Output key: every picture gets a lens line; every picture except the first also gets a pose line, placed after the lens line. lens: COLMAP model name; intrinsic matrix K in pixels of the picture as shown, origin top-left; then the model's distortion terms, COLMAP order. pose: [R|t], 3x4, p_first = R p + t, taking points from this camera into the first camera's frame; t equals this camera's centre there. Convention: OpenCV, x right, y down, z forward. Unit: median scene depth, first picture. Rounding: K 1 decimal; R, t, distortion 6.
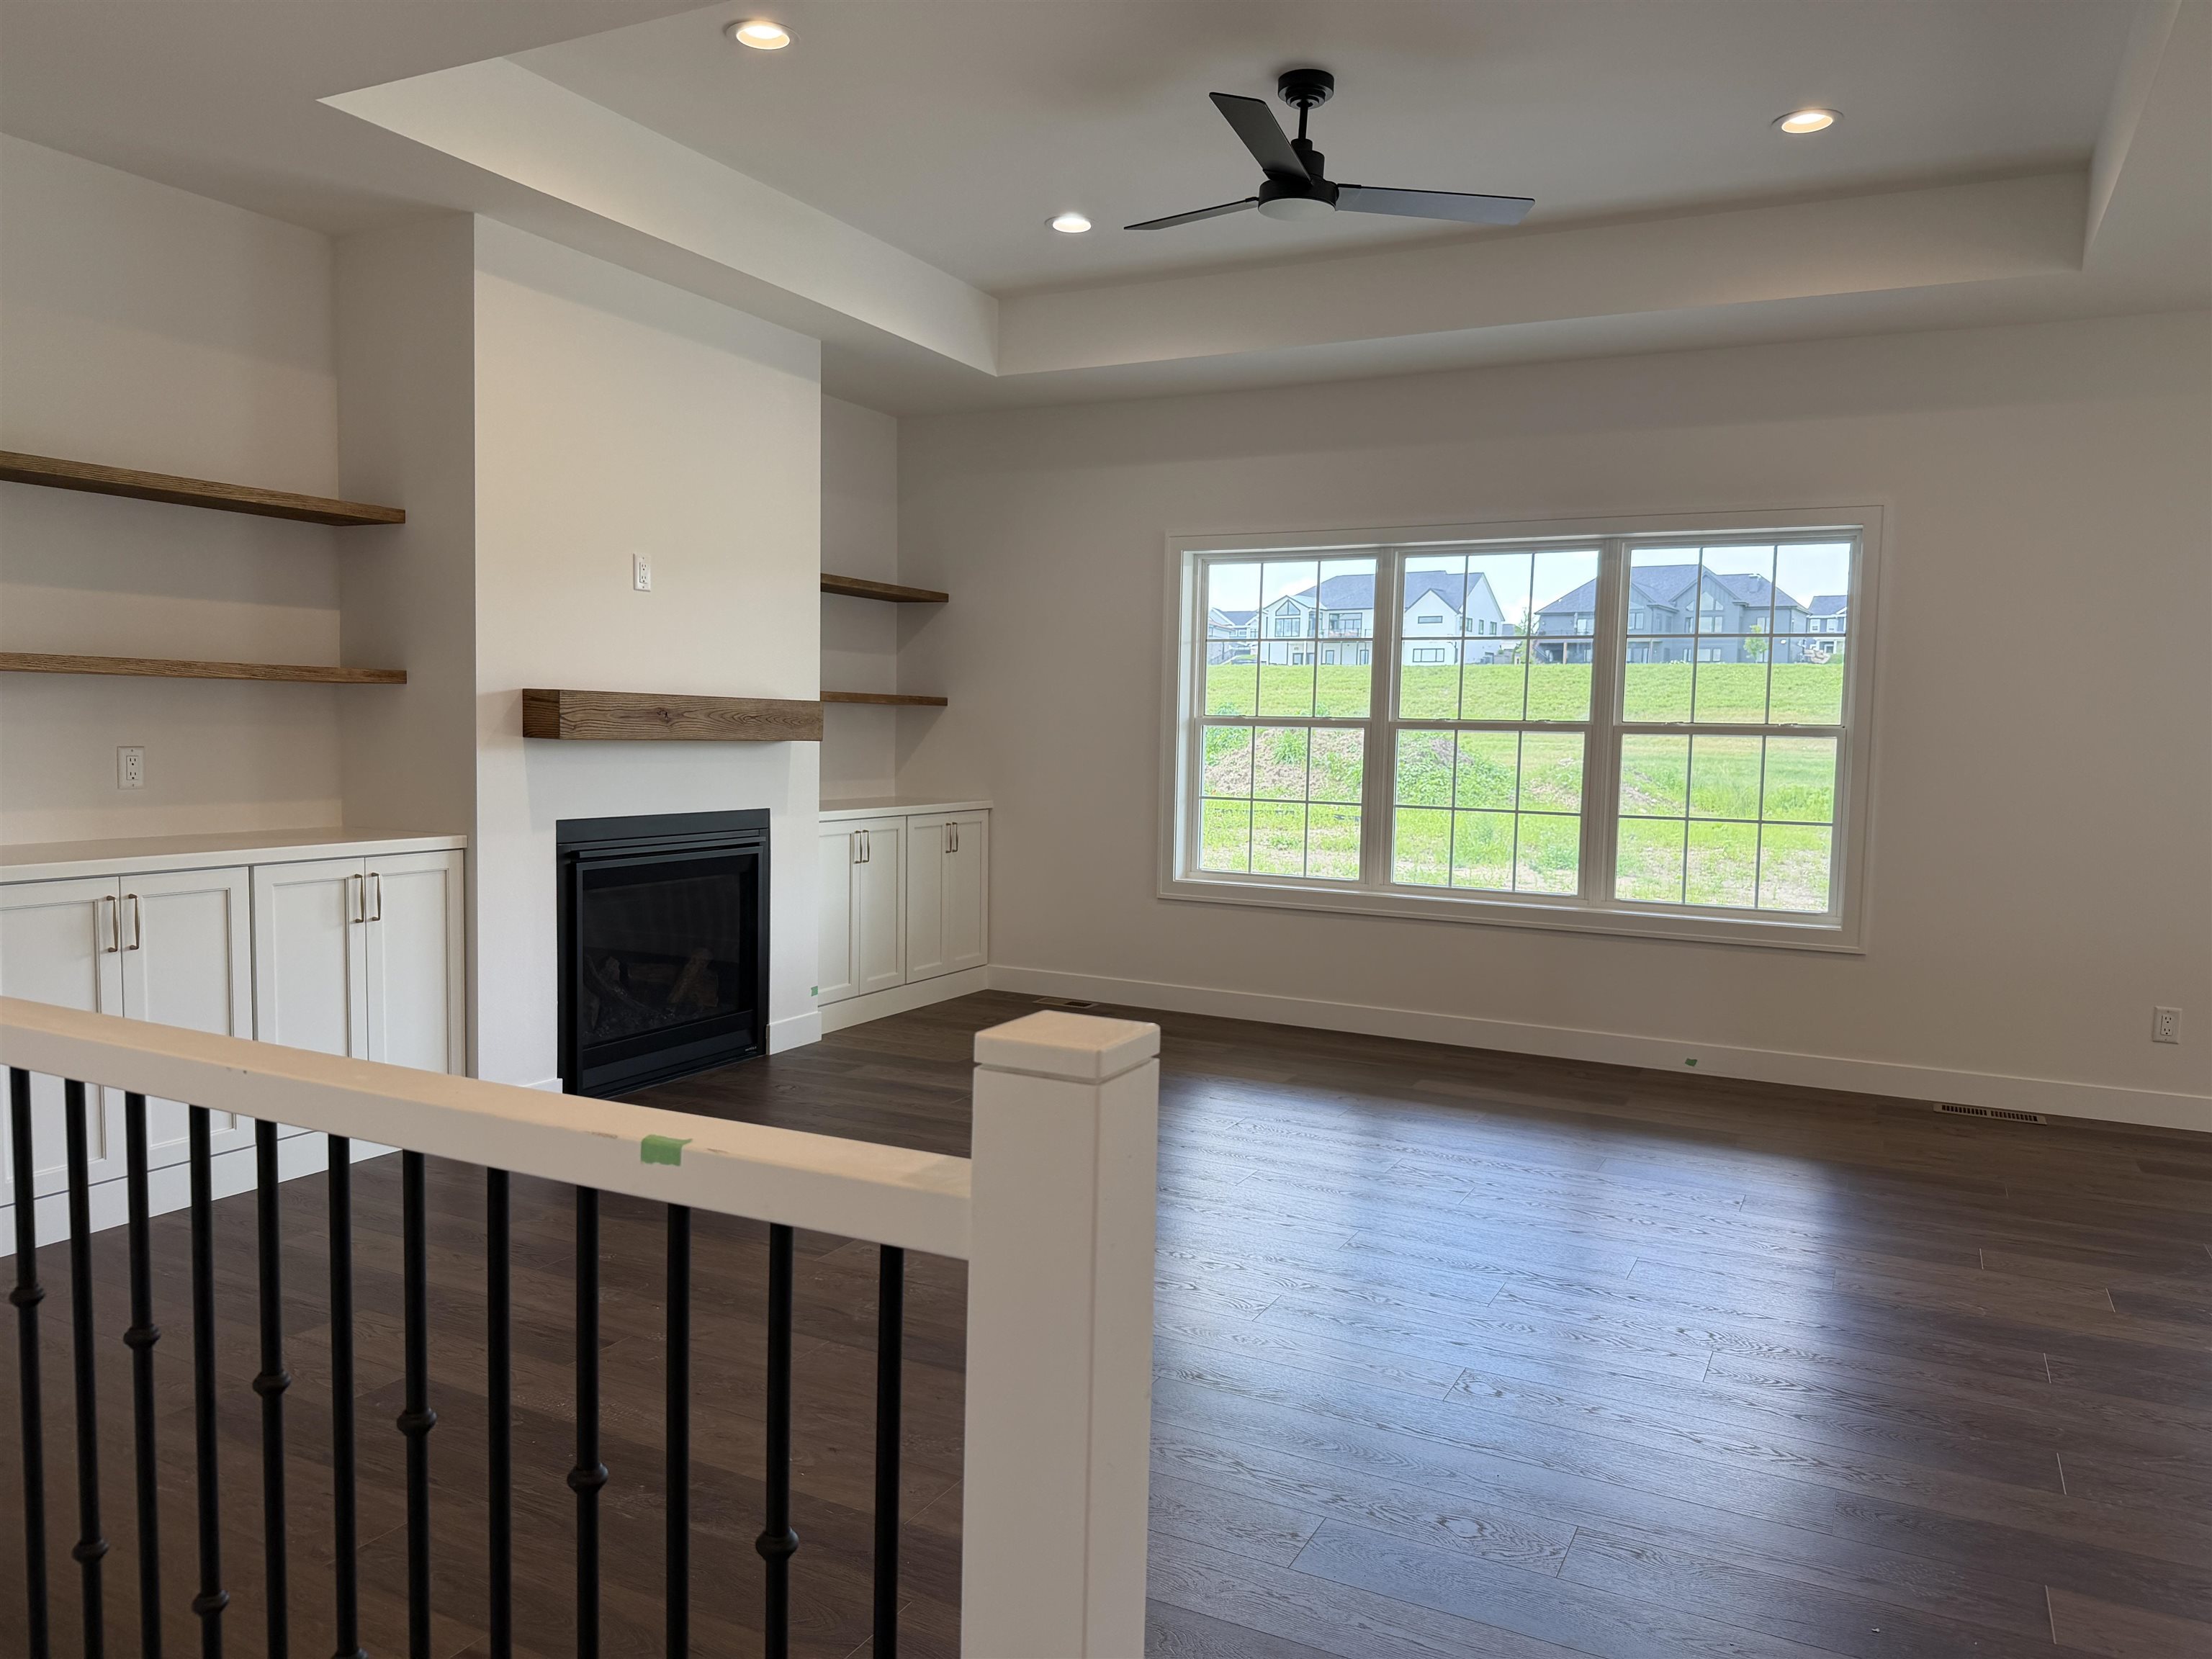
lens RADIAL K [[1551.7, 0, 1106.0], [0, 1551.7, 829.5], [0, 0, 1]] dist [-0.004386, -0.000612]
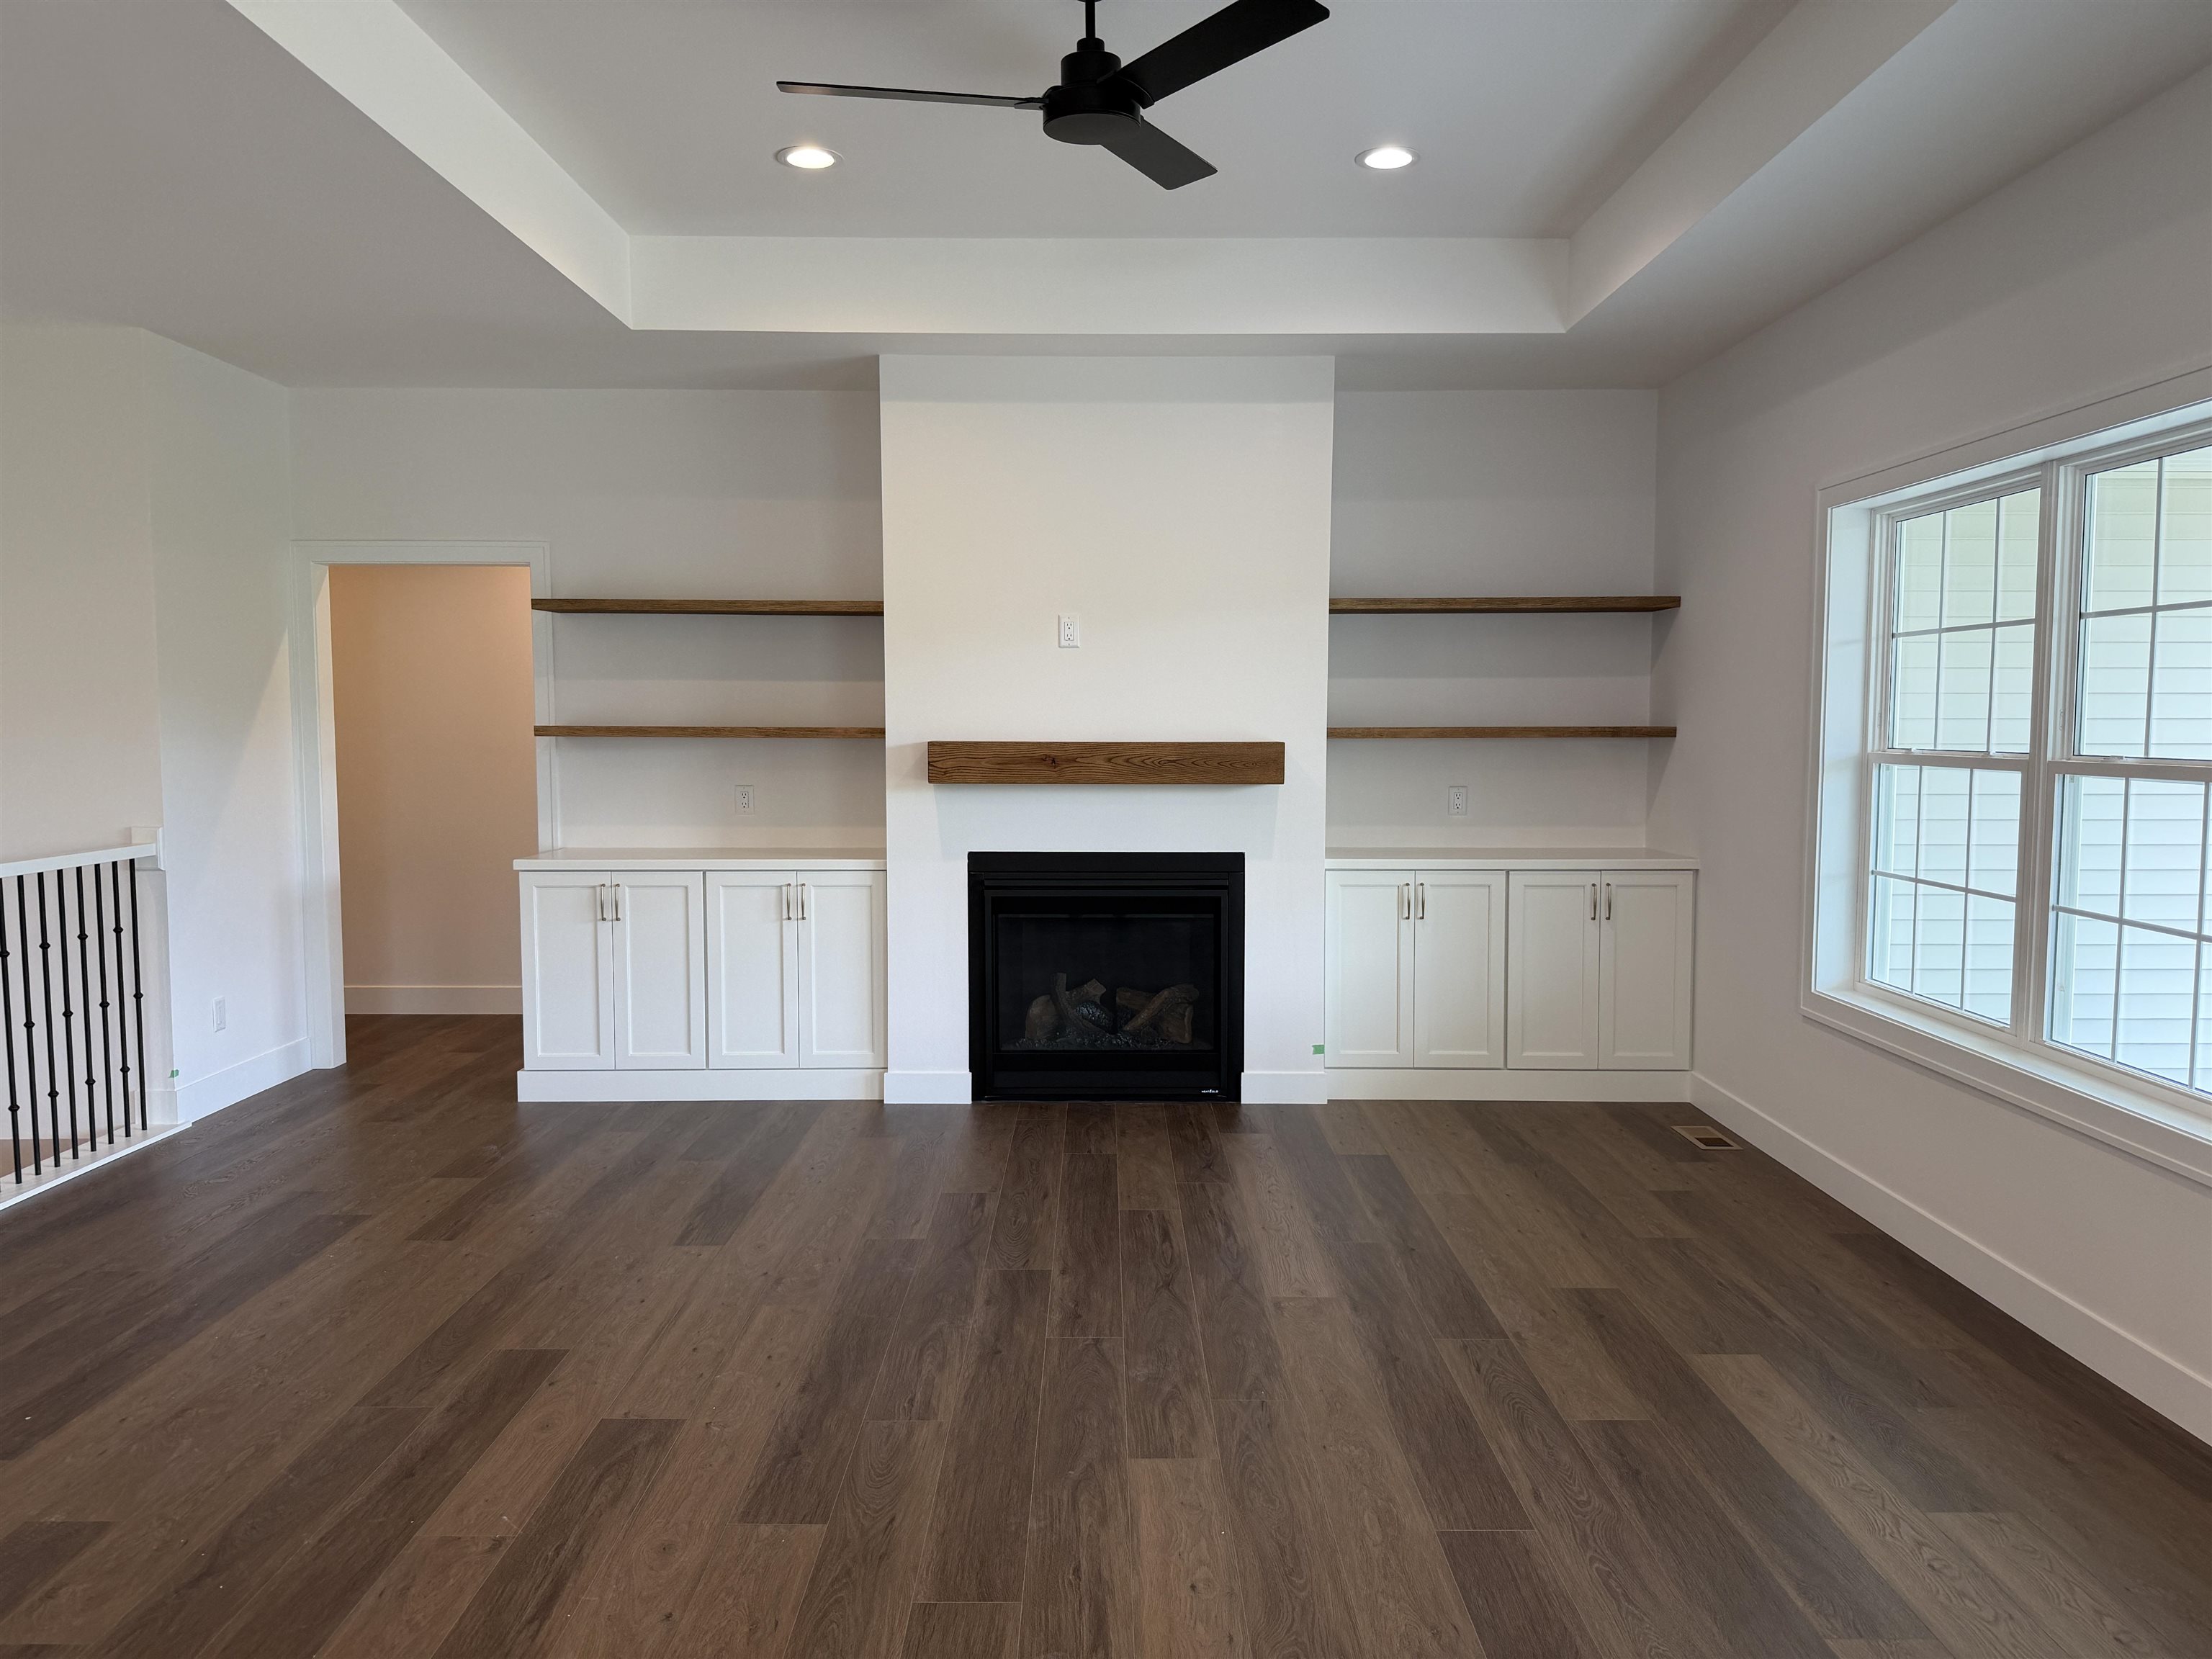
lens RADIAL K [[1559.3, 0, 1106.0], [0, 1559.3, 829.5], [0, 0, 1]] dist [0.098967, -0.000090]
pose [[0.440969, 0.041579, -0.896559, 0.601939], [-0.050024, 0.998512, 0.021703, -0.043140], [0.896127, 0.035279, 0.442393, 0.463539]]
